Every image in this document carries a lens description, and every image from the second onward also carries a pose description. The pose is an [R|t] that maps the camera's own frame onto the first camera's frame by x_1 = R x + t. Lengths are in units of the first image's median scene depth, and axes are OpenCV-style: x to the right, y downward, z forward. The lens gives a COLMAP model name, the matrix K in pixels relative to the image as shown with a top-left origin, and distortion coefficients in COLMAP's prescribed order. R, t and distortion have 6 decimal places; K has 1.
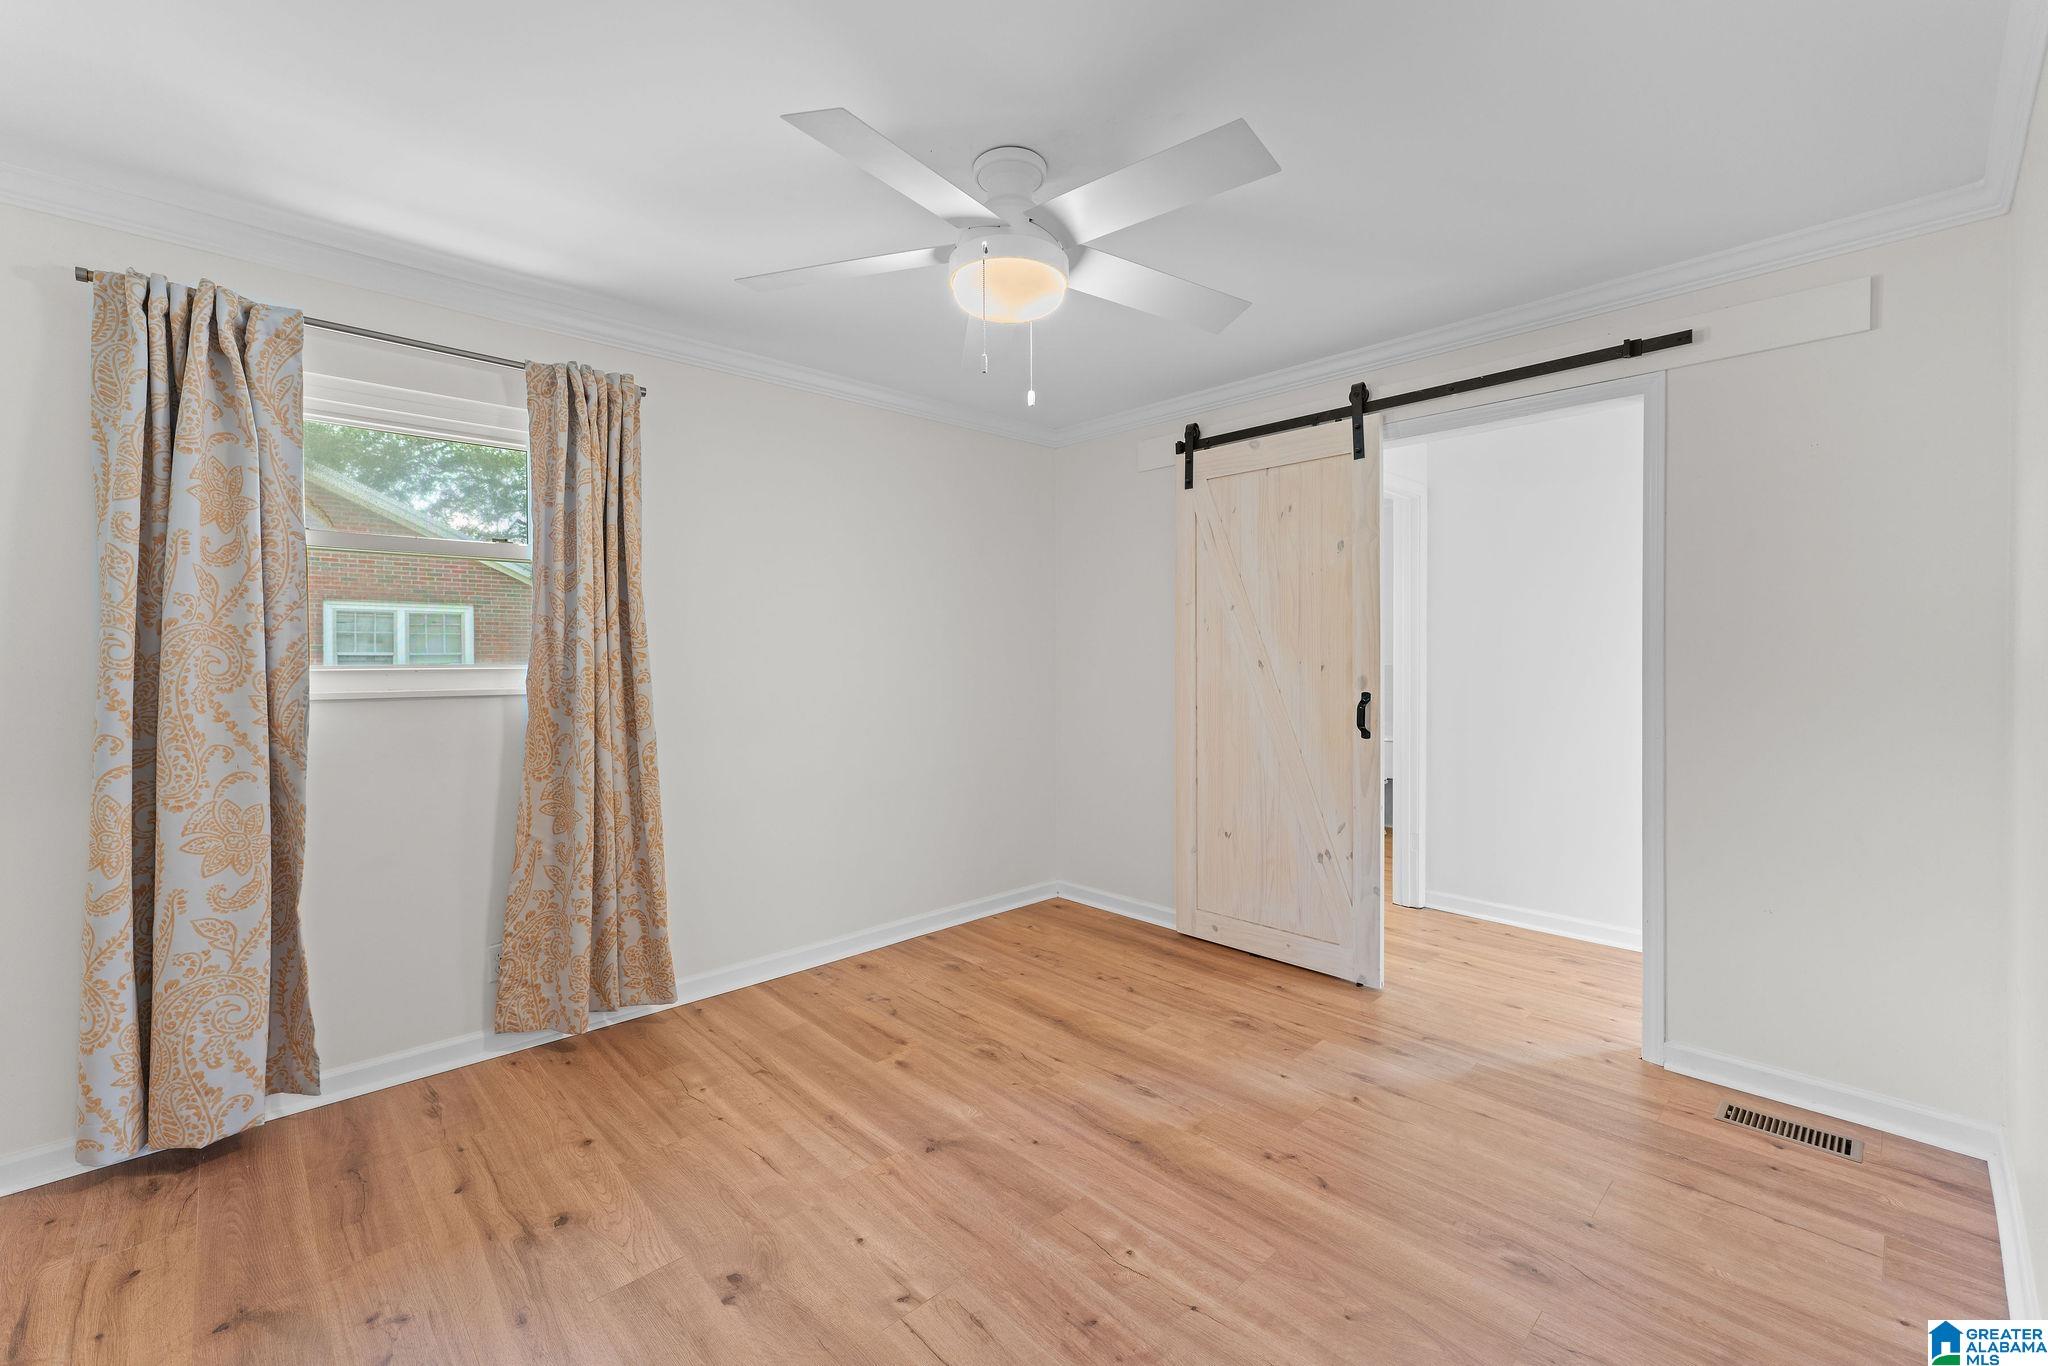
lens RADIAL K [[854.4, 0, 1021.4], [0, 854.4, 677.1], [0, 0, 1]] dist [-0.000472, -0.000075]
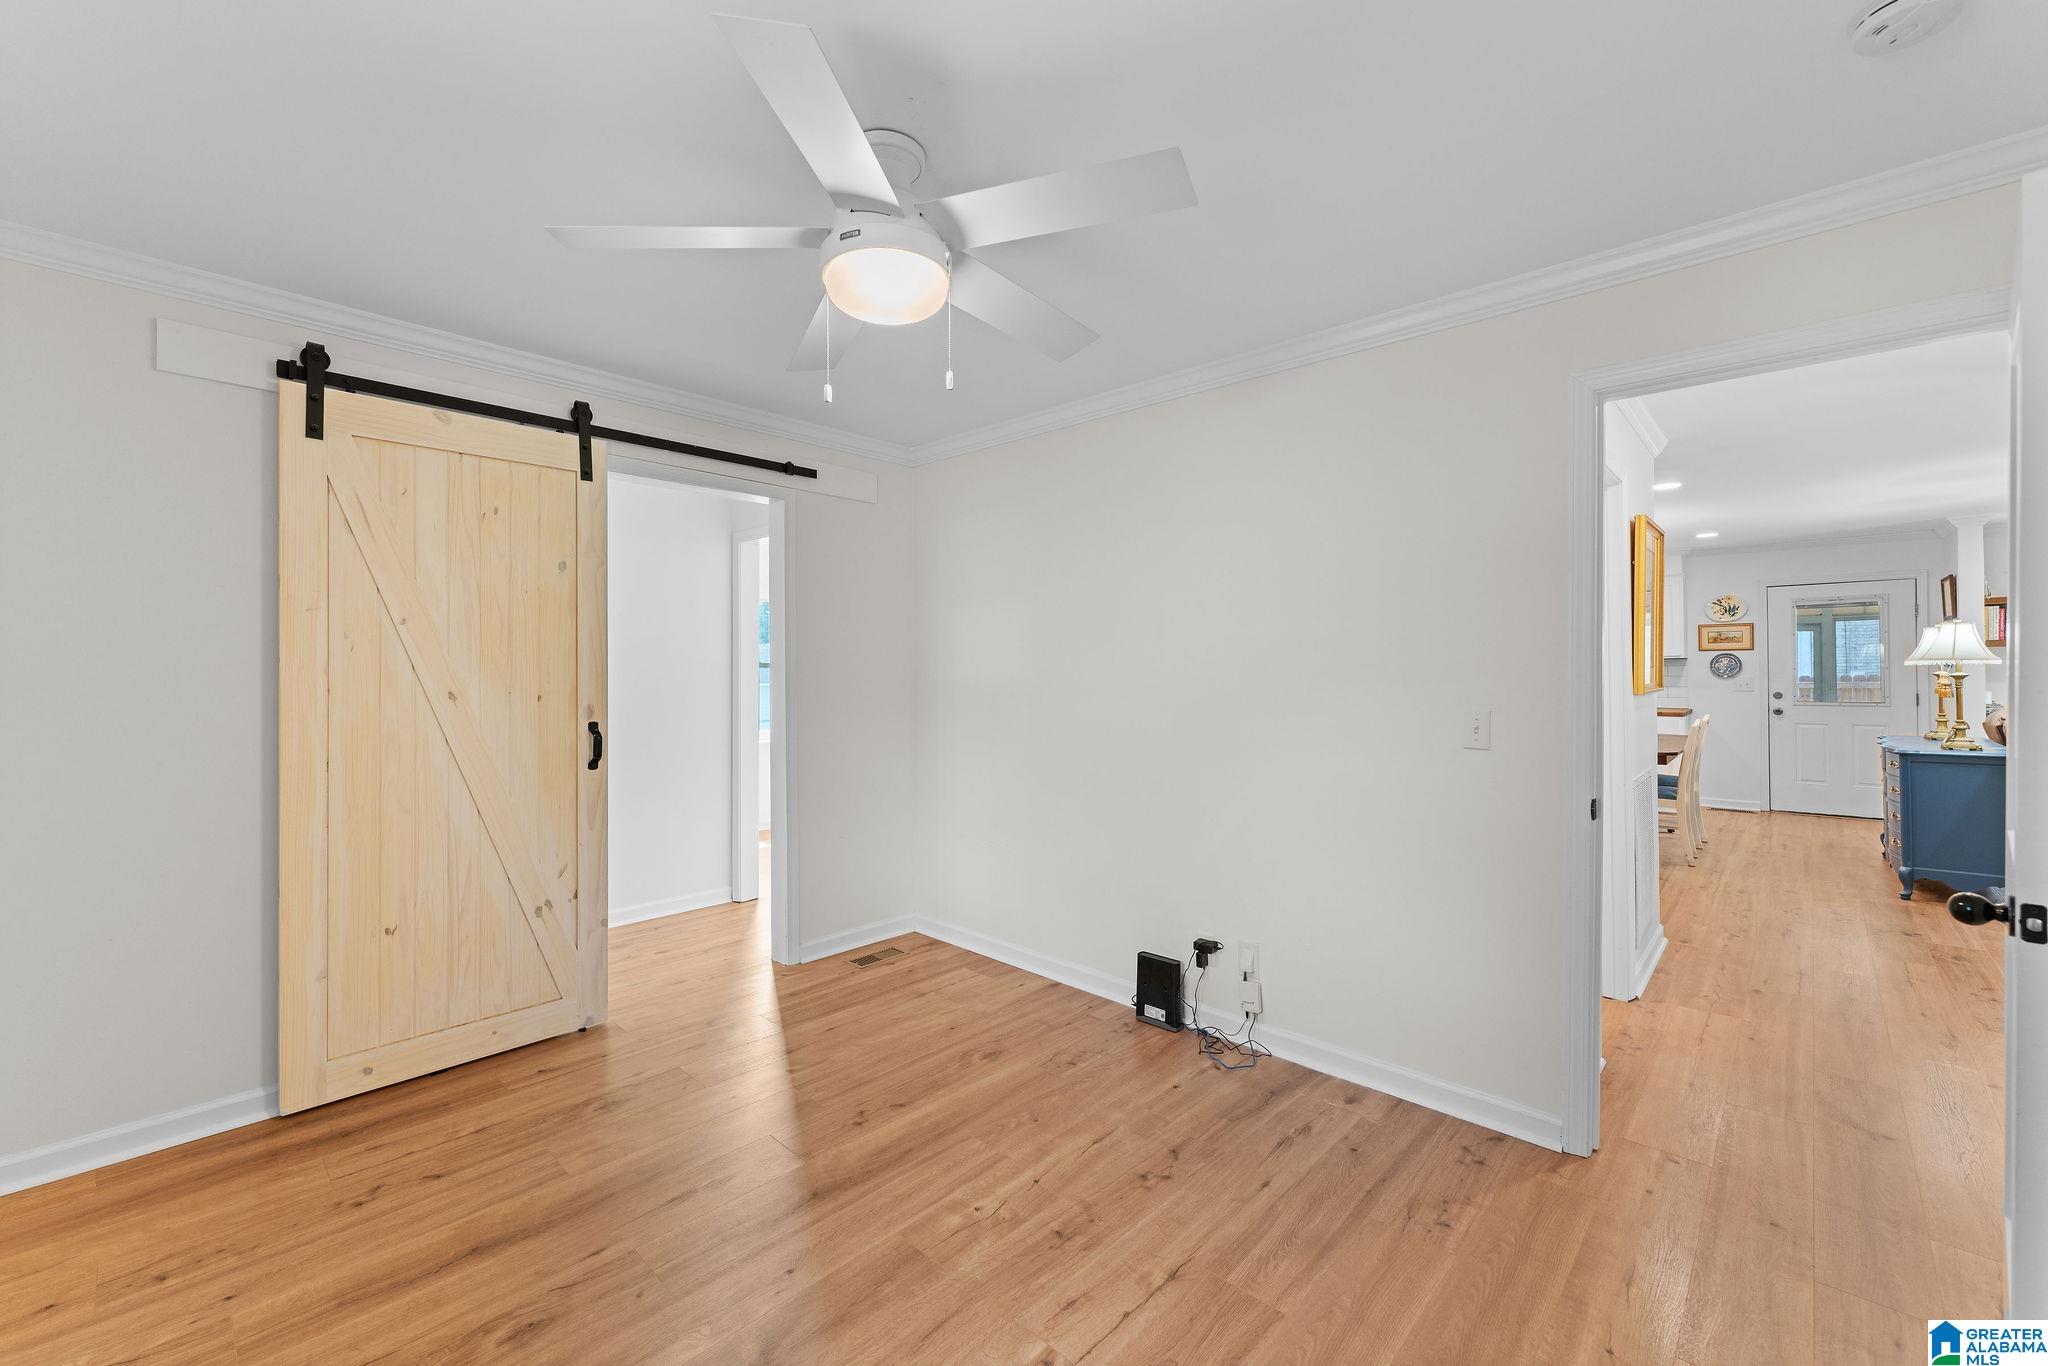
lens RADIAL K [[814.8, 0, 1024.0], [0, 814.8, 683.0], [0, 0, 1]] dist [0.000079, 0.000084]
pose [[-0.048405, -0.005395, 0.998813, -0.565101], [0.030935, 0.999498, 0.006898, -0.018371], [-0.998349, 0.031232, -0.048214, 0.573268]]
